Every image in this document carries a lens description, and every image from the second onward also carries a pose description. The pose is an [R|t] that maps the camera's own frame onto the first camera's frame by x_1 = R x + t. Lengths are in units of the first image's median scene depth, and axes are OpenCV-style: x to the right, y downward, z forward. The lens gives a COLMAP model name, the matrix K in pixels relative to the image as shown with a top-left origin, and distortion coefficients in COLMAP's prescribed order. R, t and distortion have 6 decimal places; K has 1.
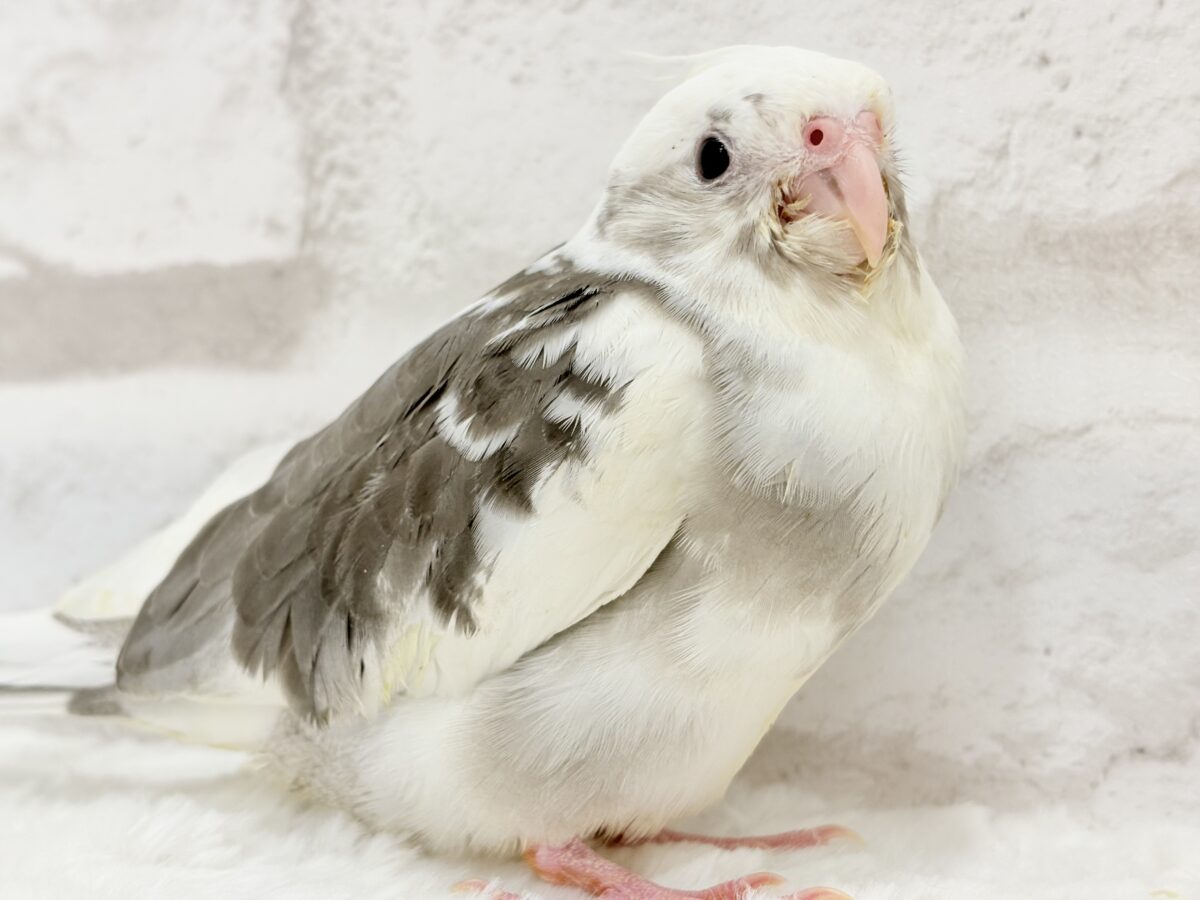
lens RADIAL K [[1937.1, 0, 604.9], [0, 1937.1, 420.0], [0, 0, 1]] dist [0.032502, 0.000000]
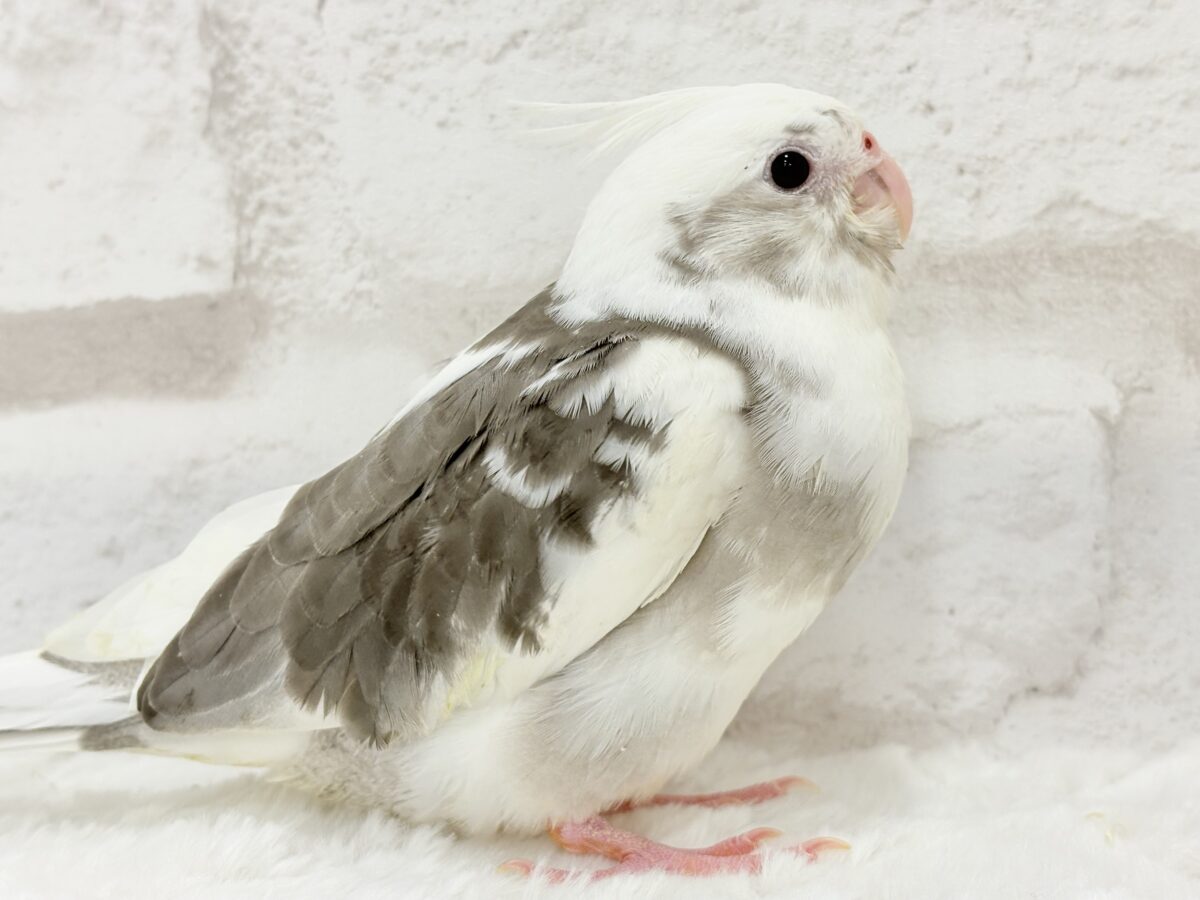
lens RADIAL K [[1937.1, 0, 607.4], [0, 1937.1, 442.6], [0, 0, 1]] dist [0.032502, 0.000000]
pose [[0.980176, -0.063861, 0.187554, -0.191988], [0.051929, 0.996342, 0.067863, -0.074310], [-0.191202, -0.056778, 0.979907, -0.110508]]
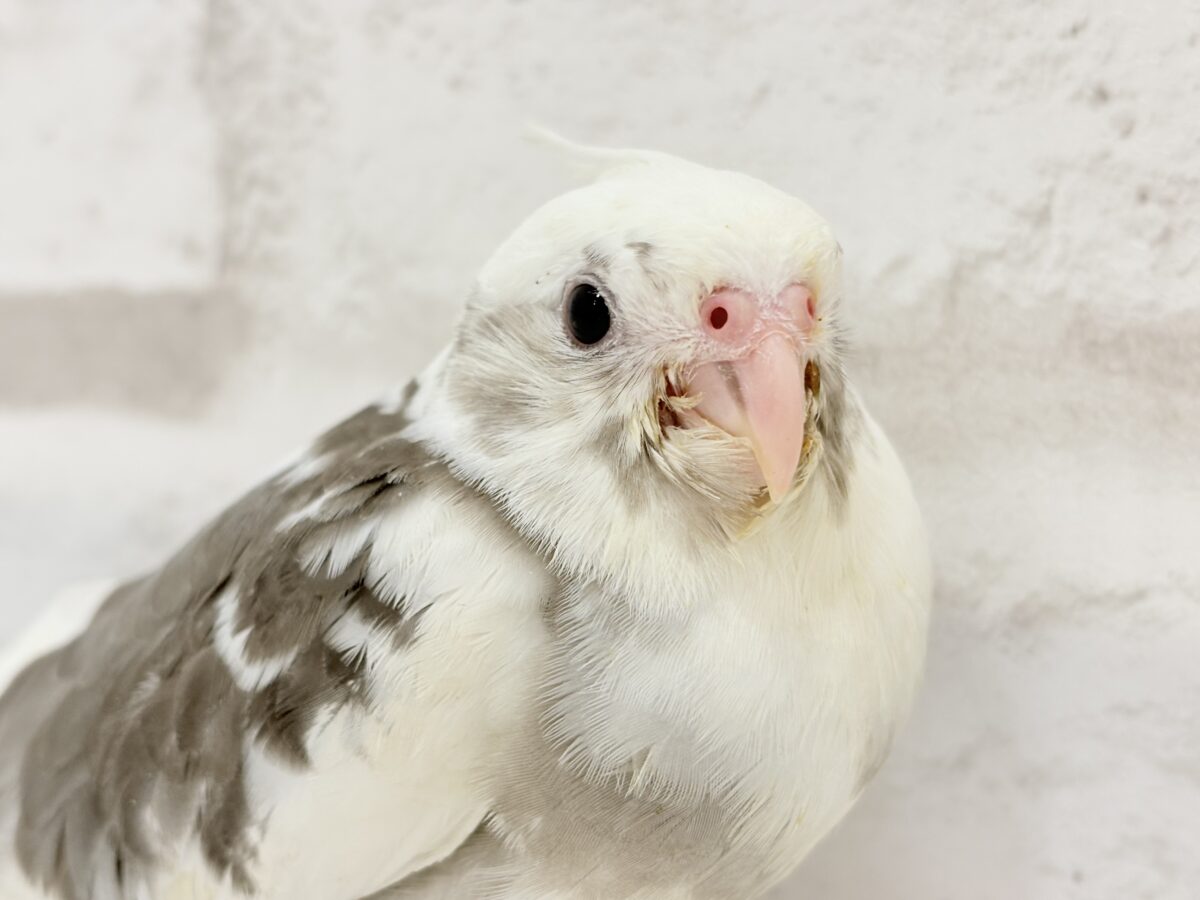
lens RADIAL K [[1937.1, 0, 628.8], [0, 1937.1, 422.0], [0, 0, 1]] dist [0.032502, 0.000000]
pose [[0.991432, 0.027194, -0.127762, 0.145597], [-0.014969, 0.995298, 0.095692, -0.129034], [0.129763, -0.092960, 0.987178, 0.240067]]
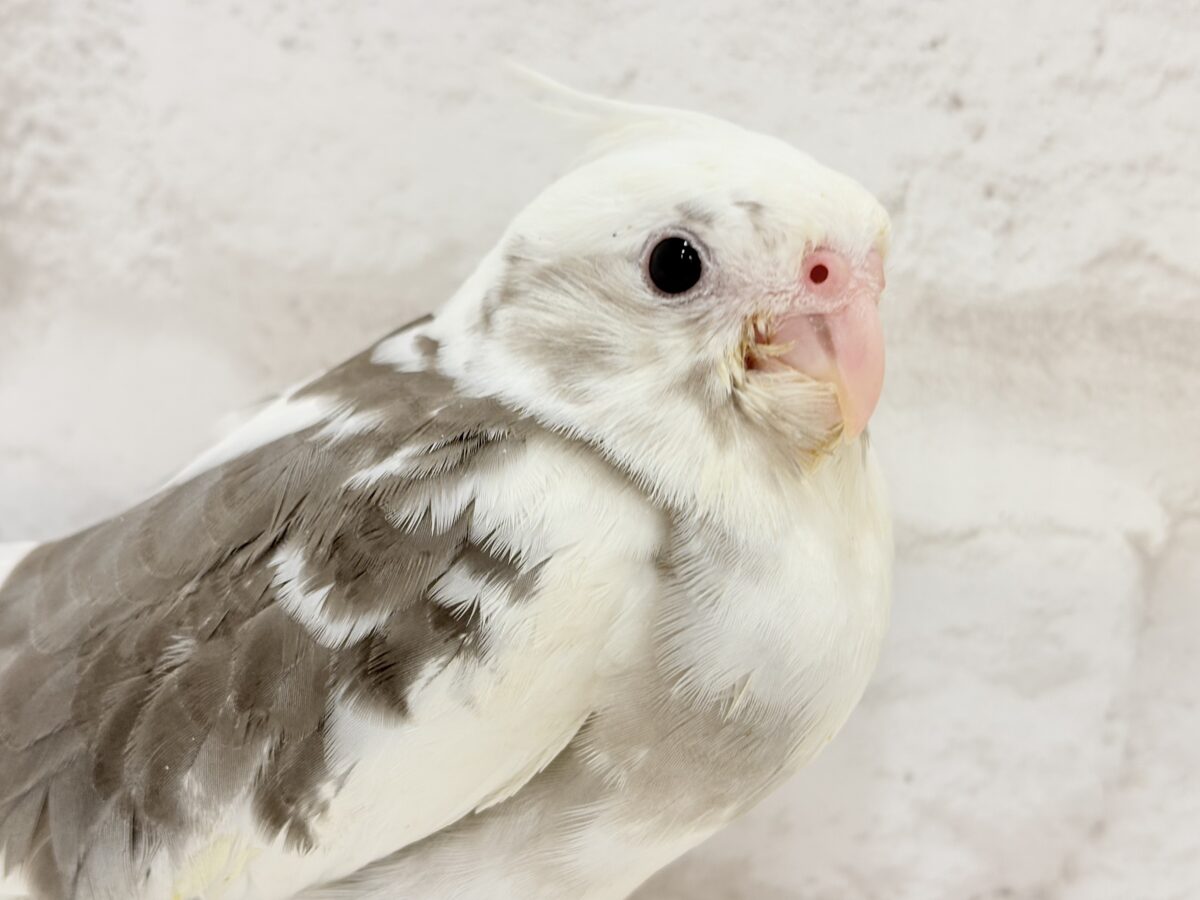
lens RADIAL K [[1937.1, 0, 614.7], [0, 1937.1, 424.6], [0, 0, 1]] dist [0.032502, 0.000000]
pose [[0.966192, 0.025521, 0.256559, -0.130856], [-0.055177, 0.992502, 0.109067, -0.129138], [-0.251852, -0.119536, 0.960355, 0.206750]]
